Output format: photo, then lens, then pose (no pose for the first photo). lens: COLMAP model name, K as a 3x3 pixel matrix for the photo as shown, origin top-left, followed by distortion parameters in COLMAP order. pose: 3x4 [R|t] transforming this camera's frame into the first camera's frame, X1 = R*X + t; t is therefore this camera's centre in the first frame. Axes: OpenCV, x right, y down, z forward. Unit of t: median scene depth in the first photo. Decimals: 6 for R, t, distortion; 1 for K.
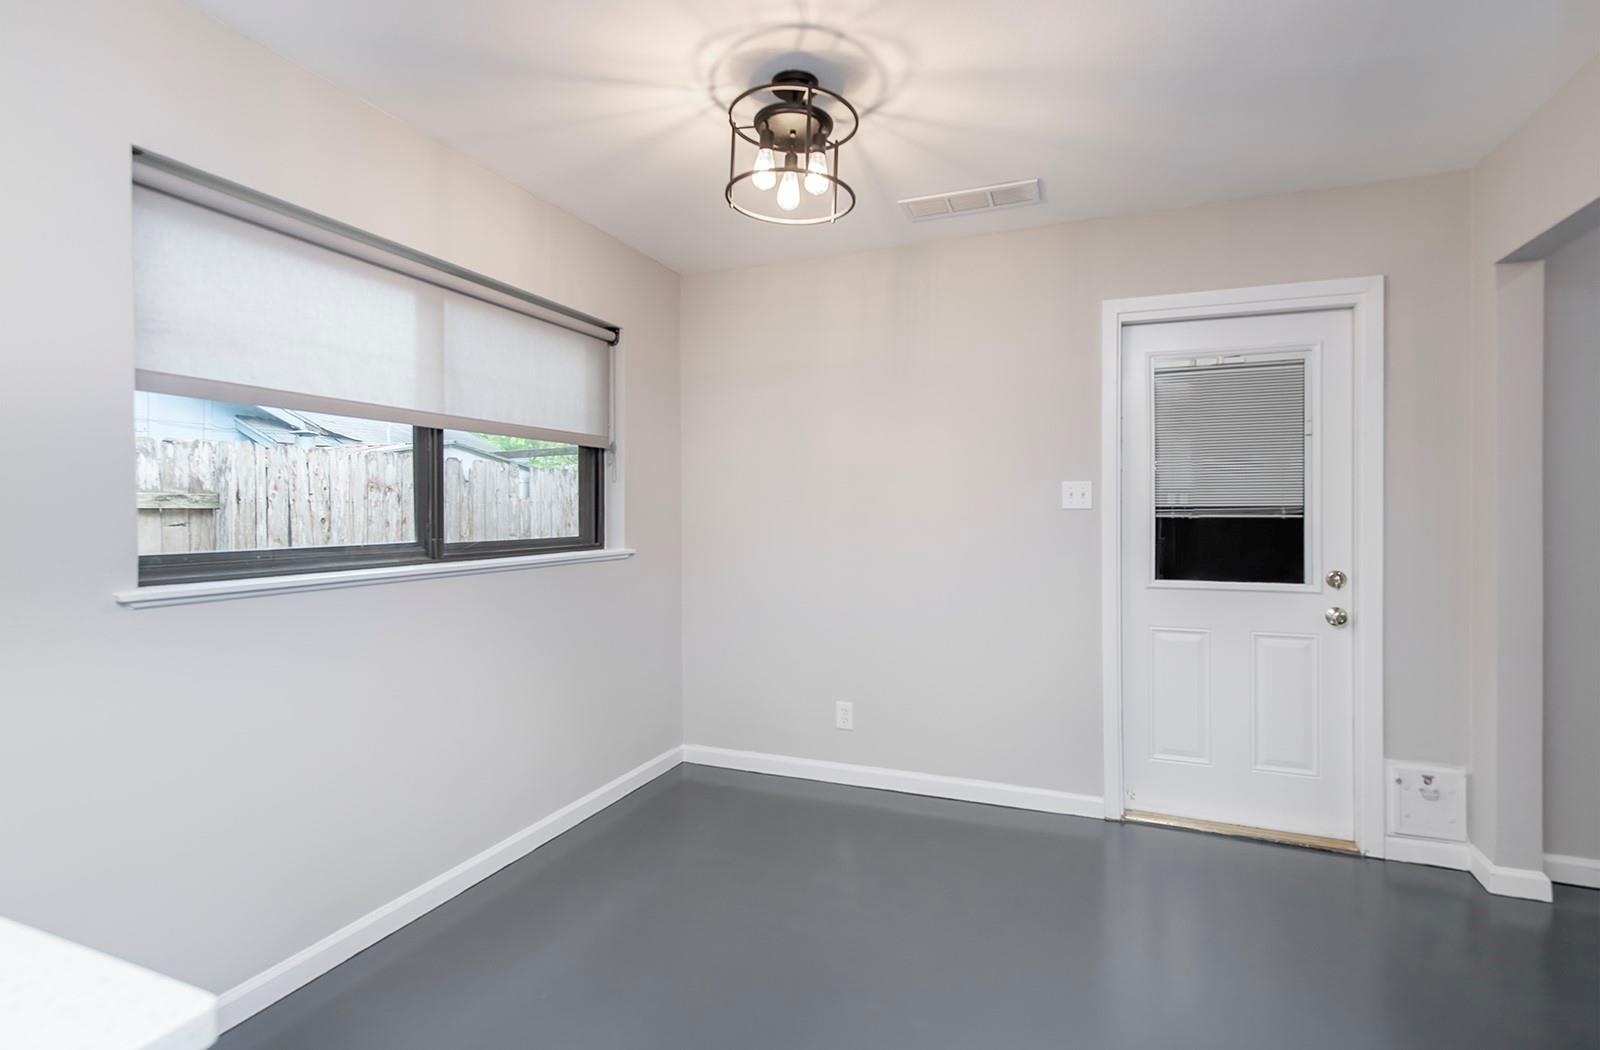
lens RADIAL K [[768.9, 0, 785.6], [0, 768.9, 500.2], [0, 0, 1]] dist [0.016493, 0.000648]
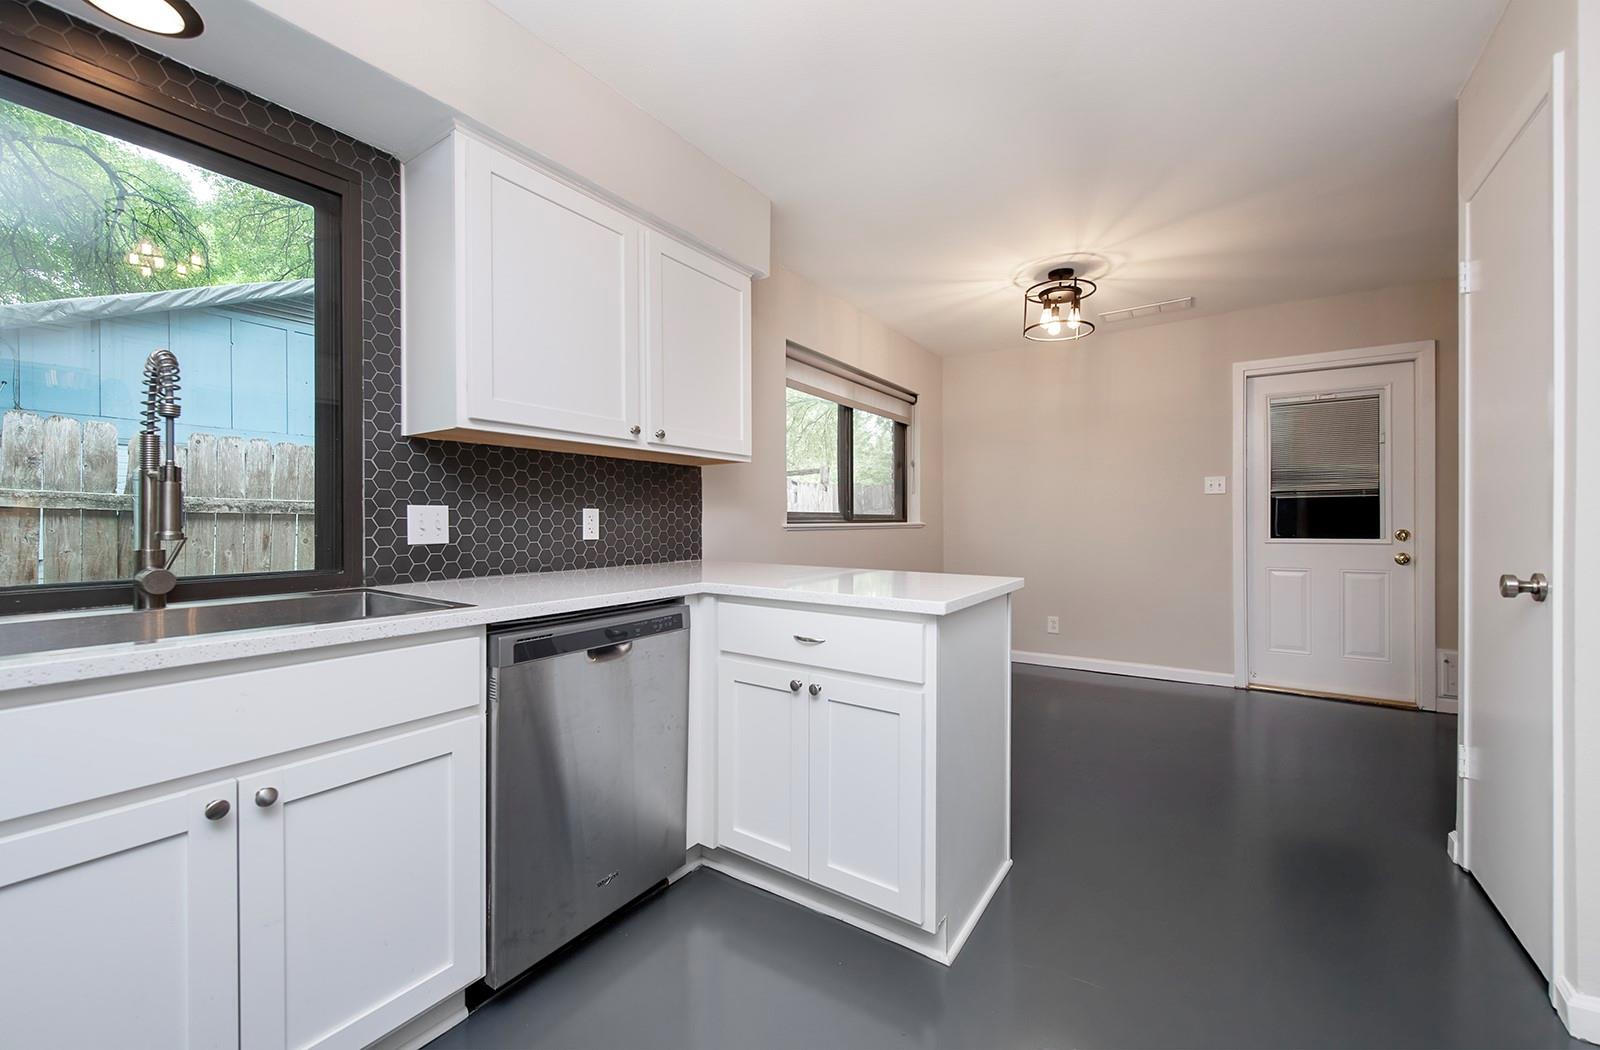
lens RADIAL K [[653.4, 0, 765.3], [0, 653.4, 523.6], [0, 0, 1]] dist [0.006754, -0.000876]
pose [[0.977691, -0.007790, -0.209906, -0.267315], [0.010025, 0.999904, 0.009588, 0.053520], [0.209811, -0.011479, 0.977675, -0.563319]]
